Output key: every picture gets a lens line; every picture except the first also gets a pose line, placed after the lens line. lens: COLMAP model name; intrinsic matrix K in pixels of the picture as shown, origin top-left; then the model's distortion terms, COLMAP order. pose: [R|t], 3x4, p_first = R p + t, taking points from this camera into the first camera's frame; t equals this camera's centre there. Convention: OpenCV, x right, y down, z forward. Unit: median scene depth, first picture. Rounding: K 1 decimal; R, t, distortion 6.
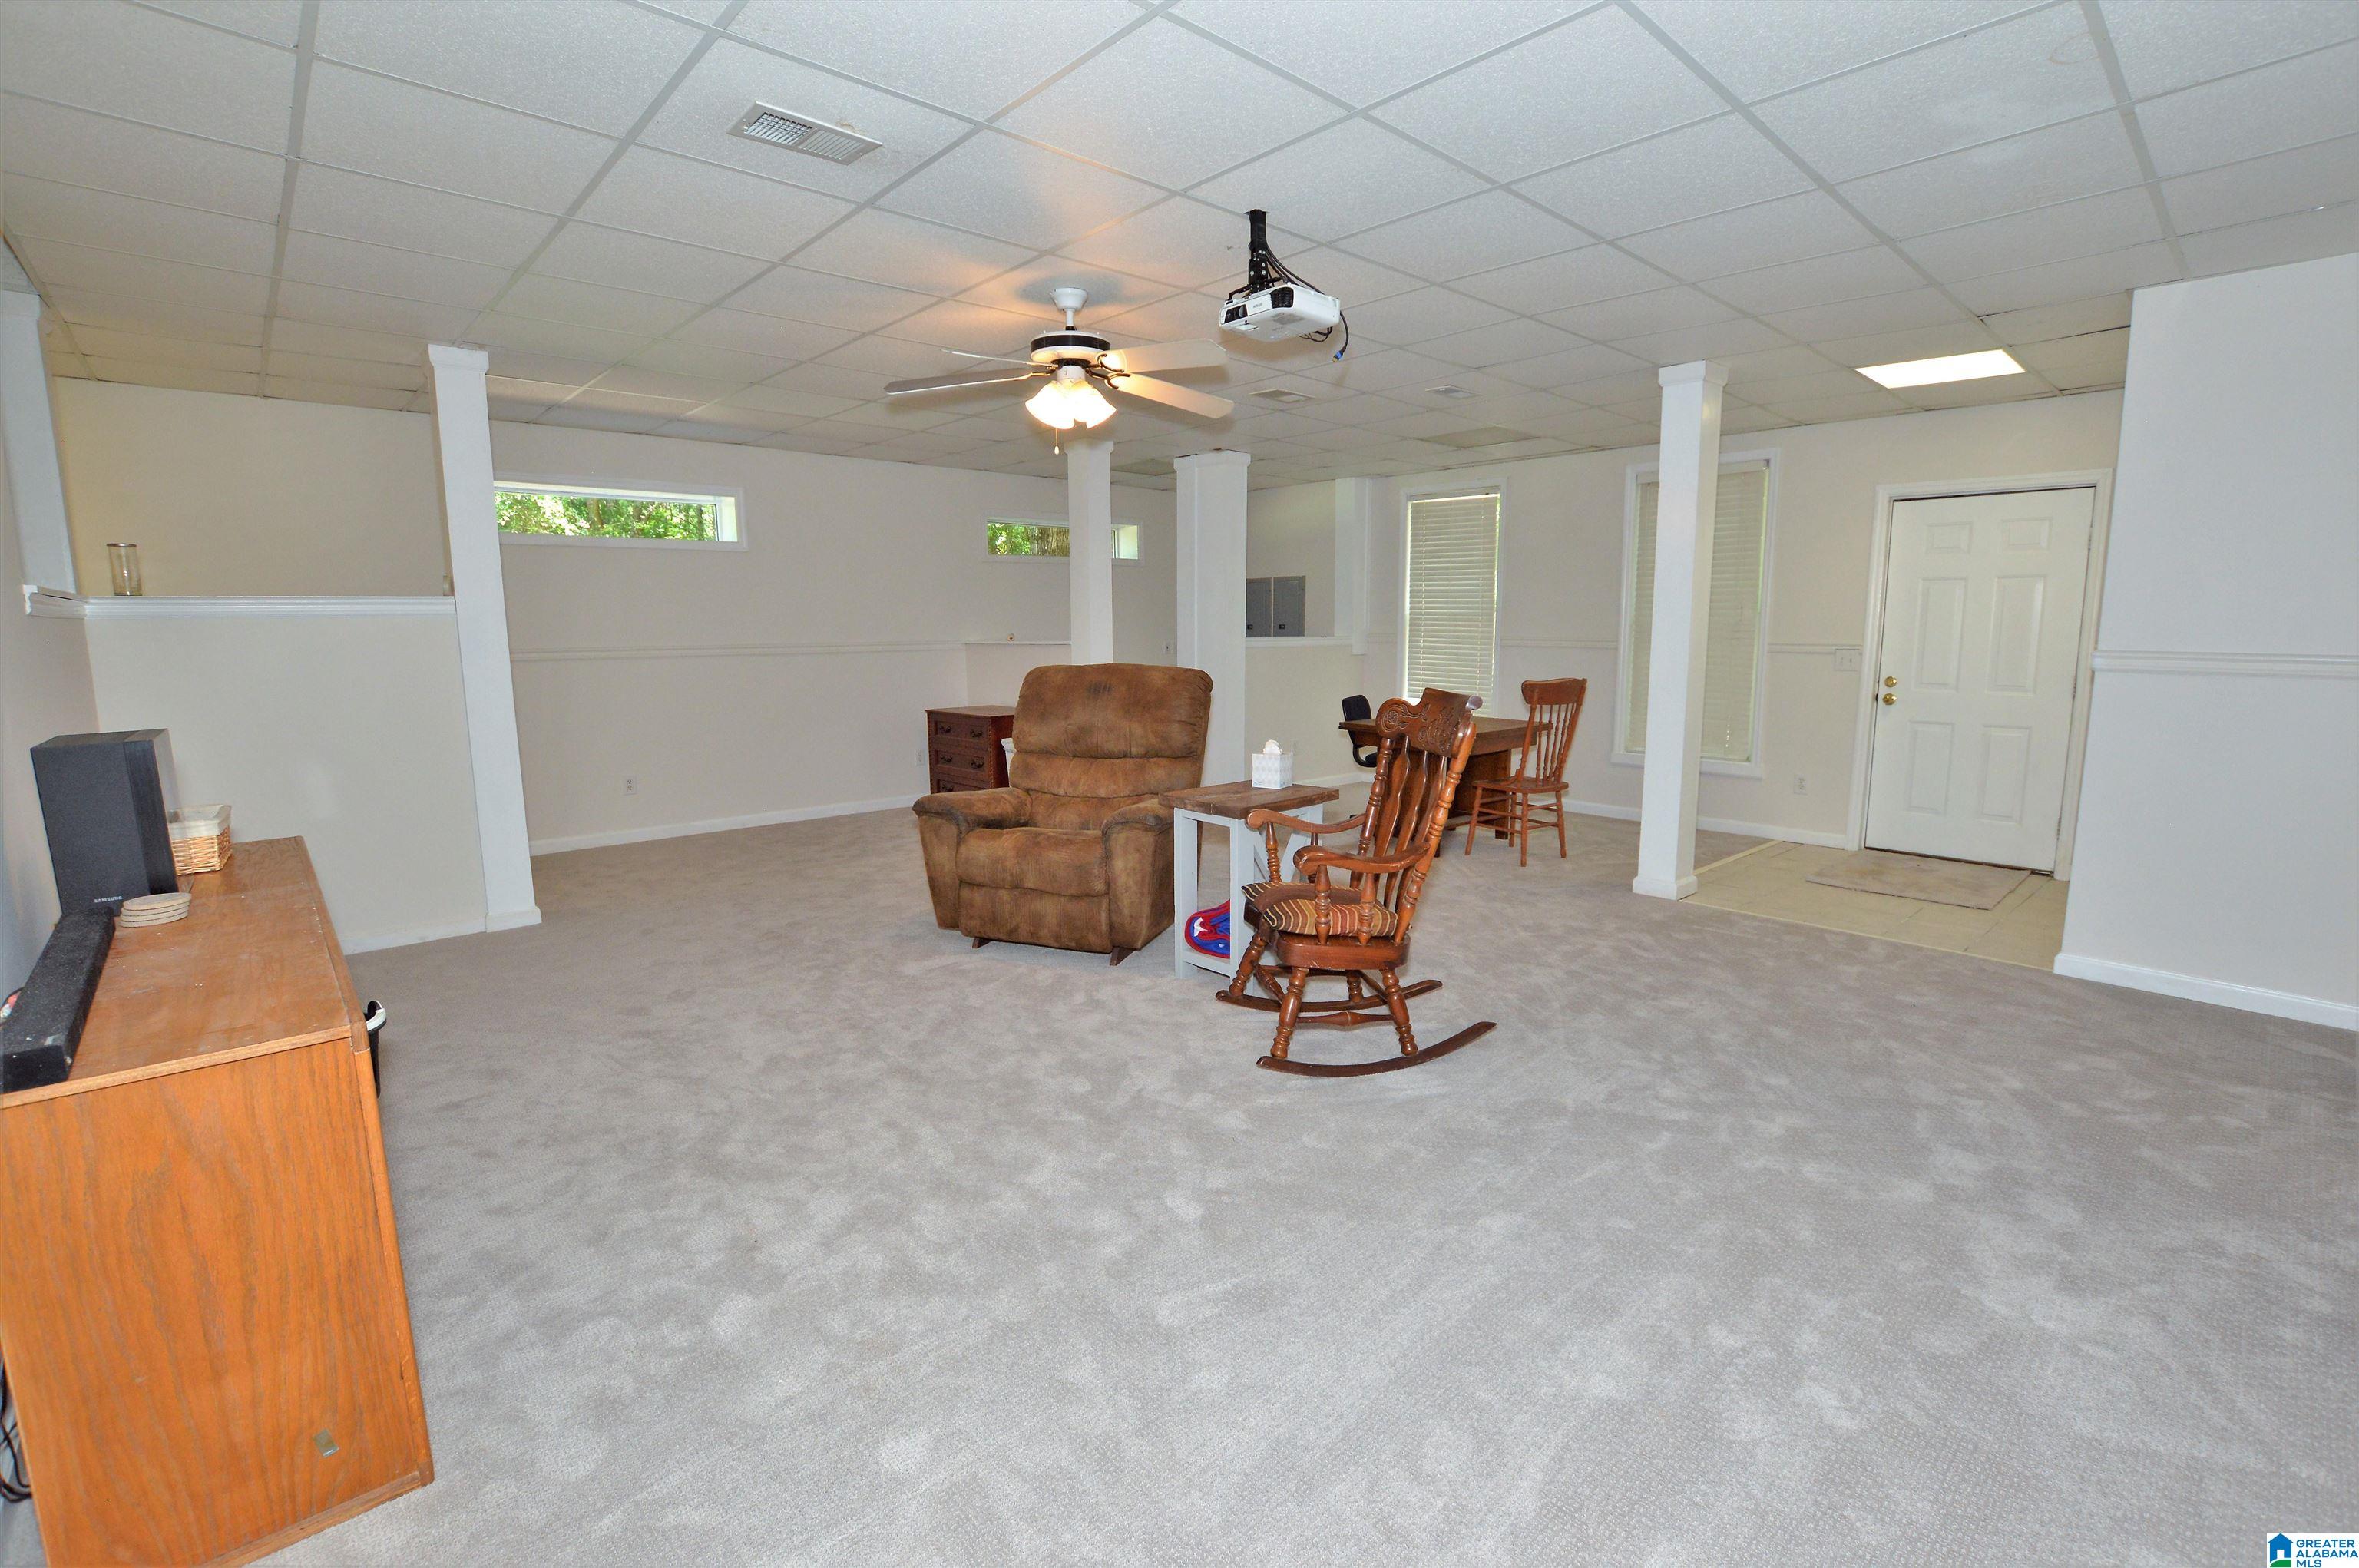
lens RADIAL K [[1058.2, 0, 1174.6], [0, 1058.2, 782.0], [0, 0, 1]] dist [-0.025985, 0.000624]
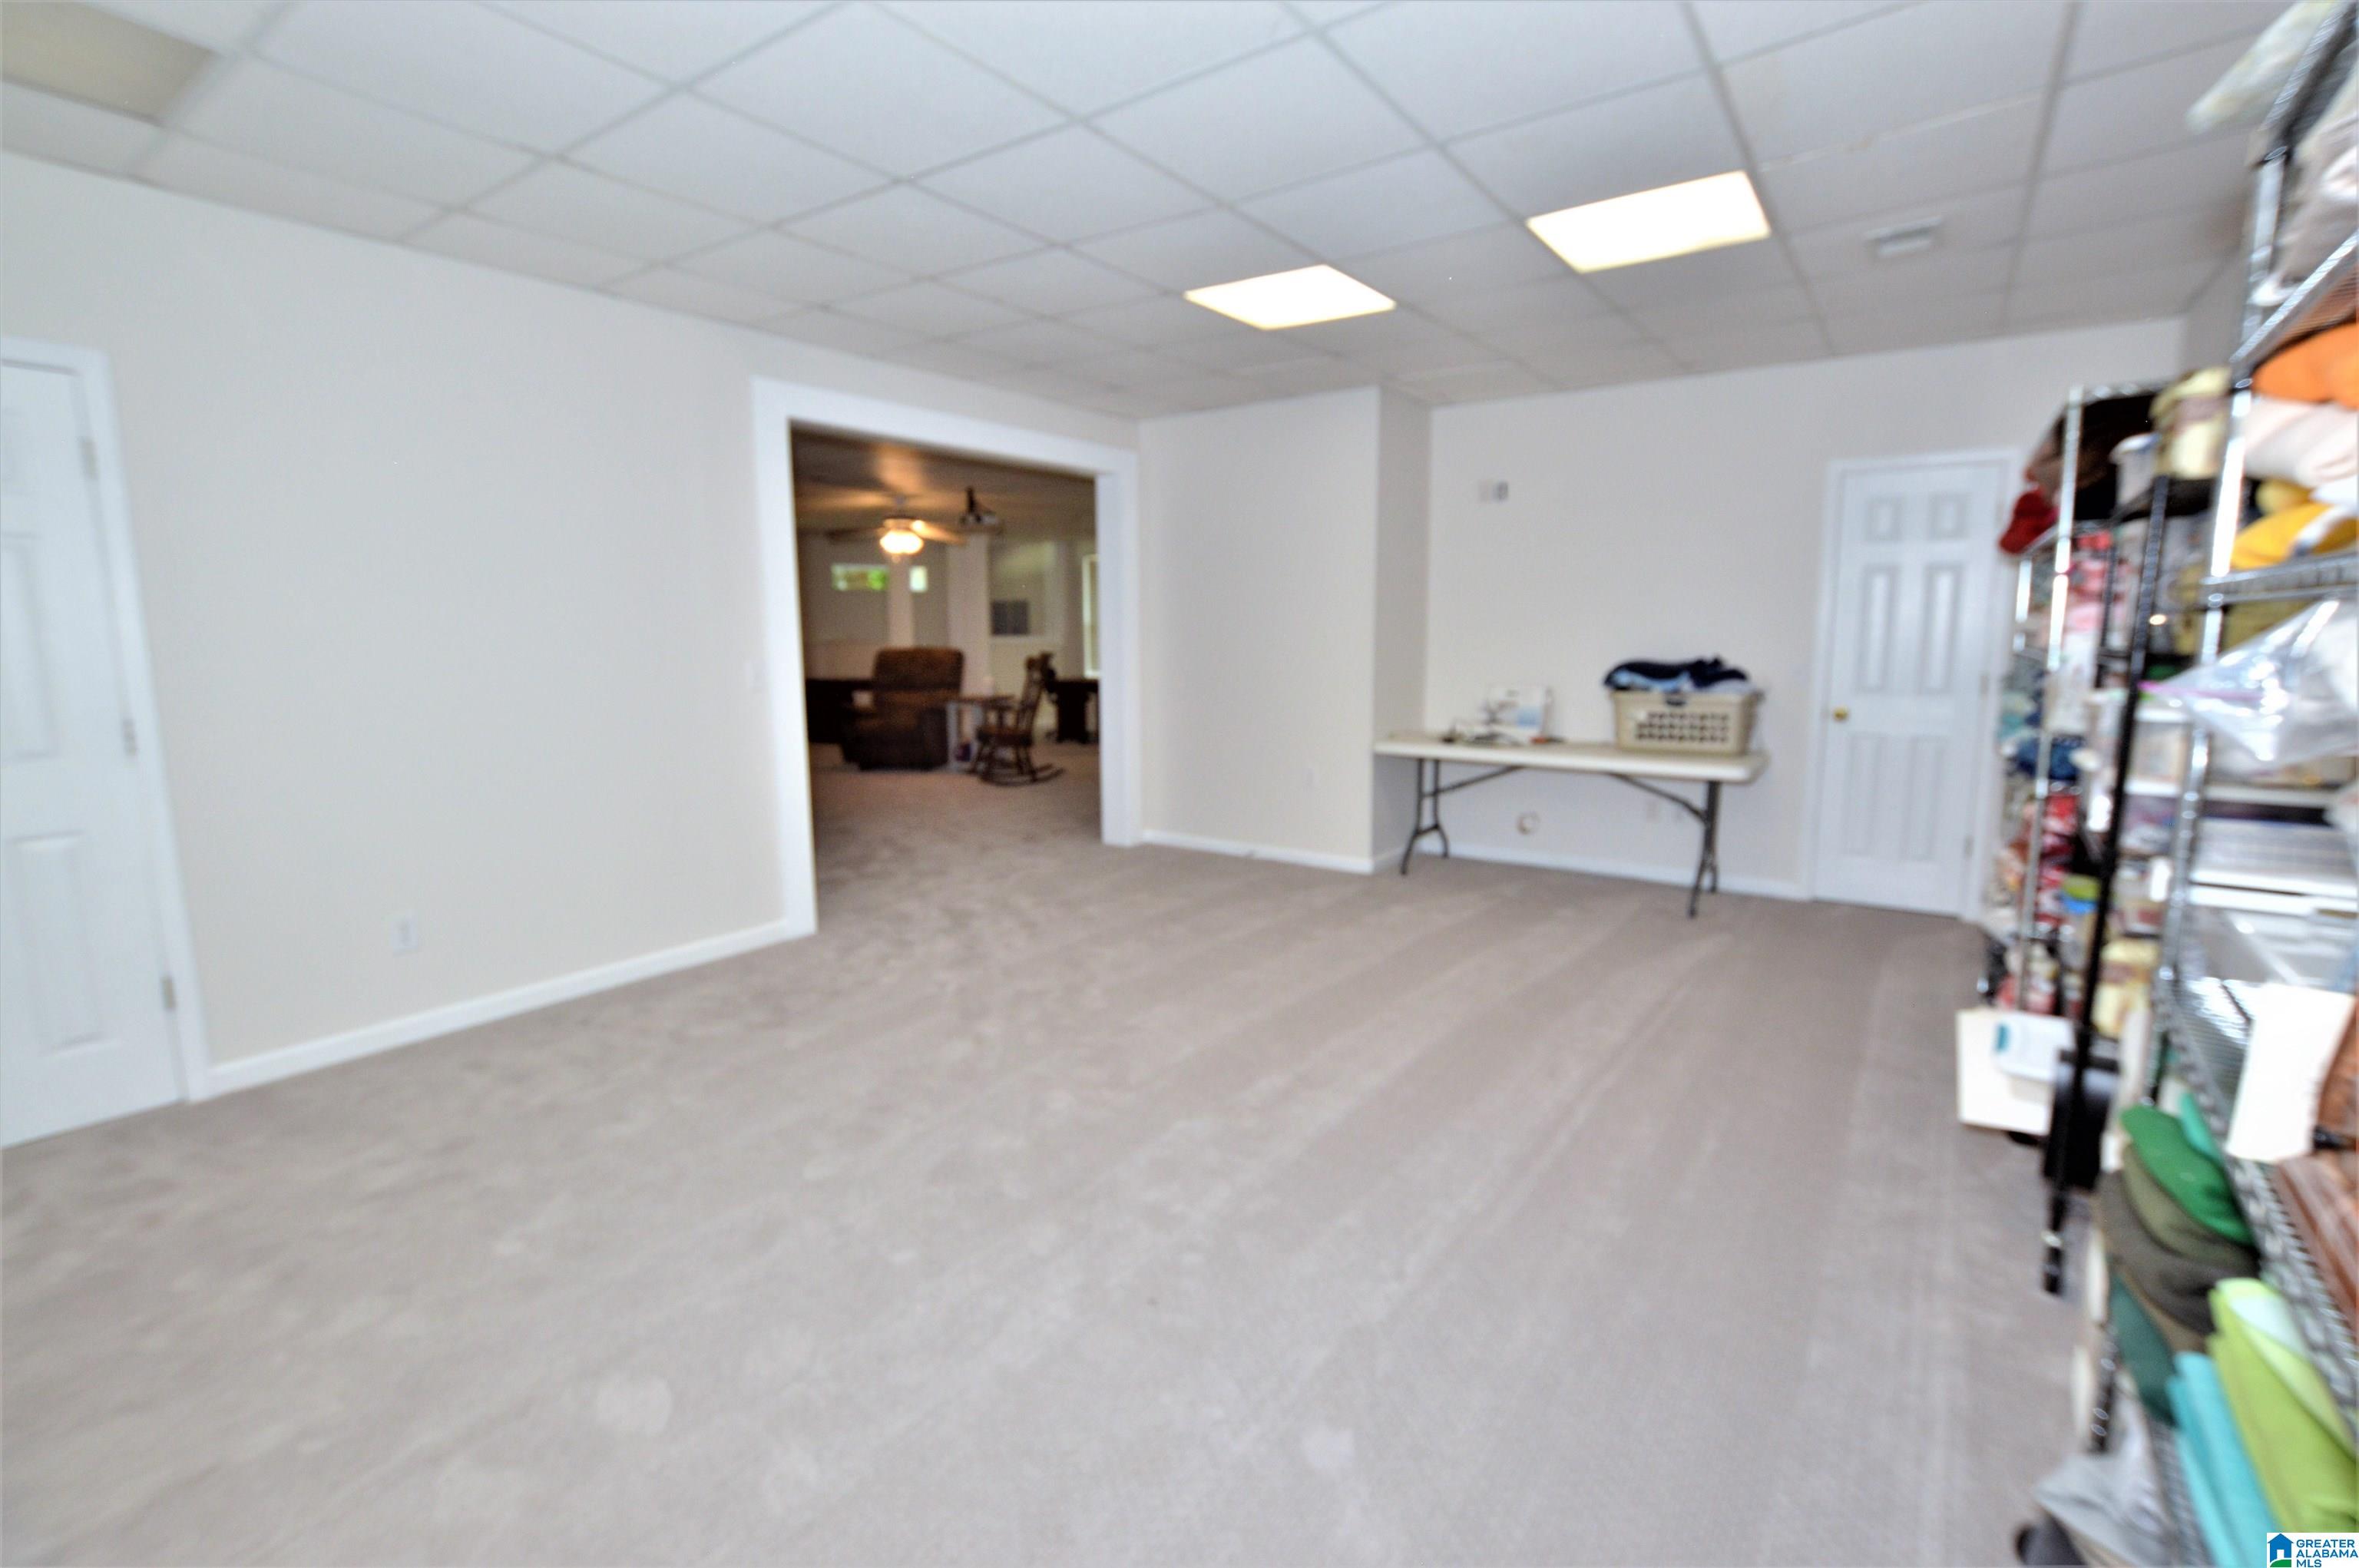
lens RADIAL K [[1058.2, 0, 1174.6], [0, 1058.2, 782.0], [0, 0, 1]] dist [-0.025985, 0.000624]
pose [[0.977983, -0.031916, 0.206232, 0.003469], [0.032673, 0.999466, -0.000262, 0.221679], [-0.206113, 0.006994, 0.978503, -1.497268]]
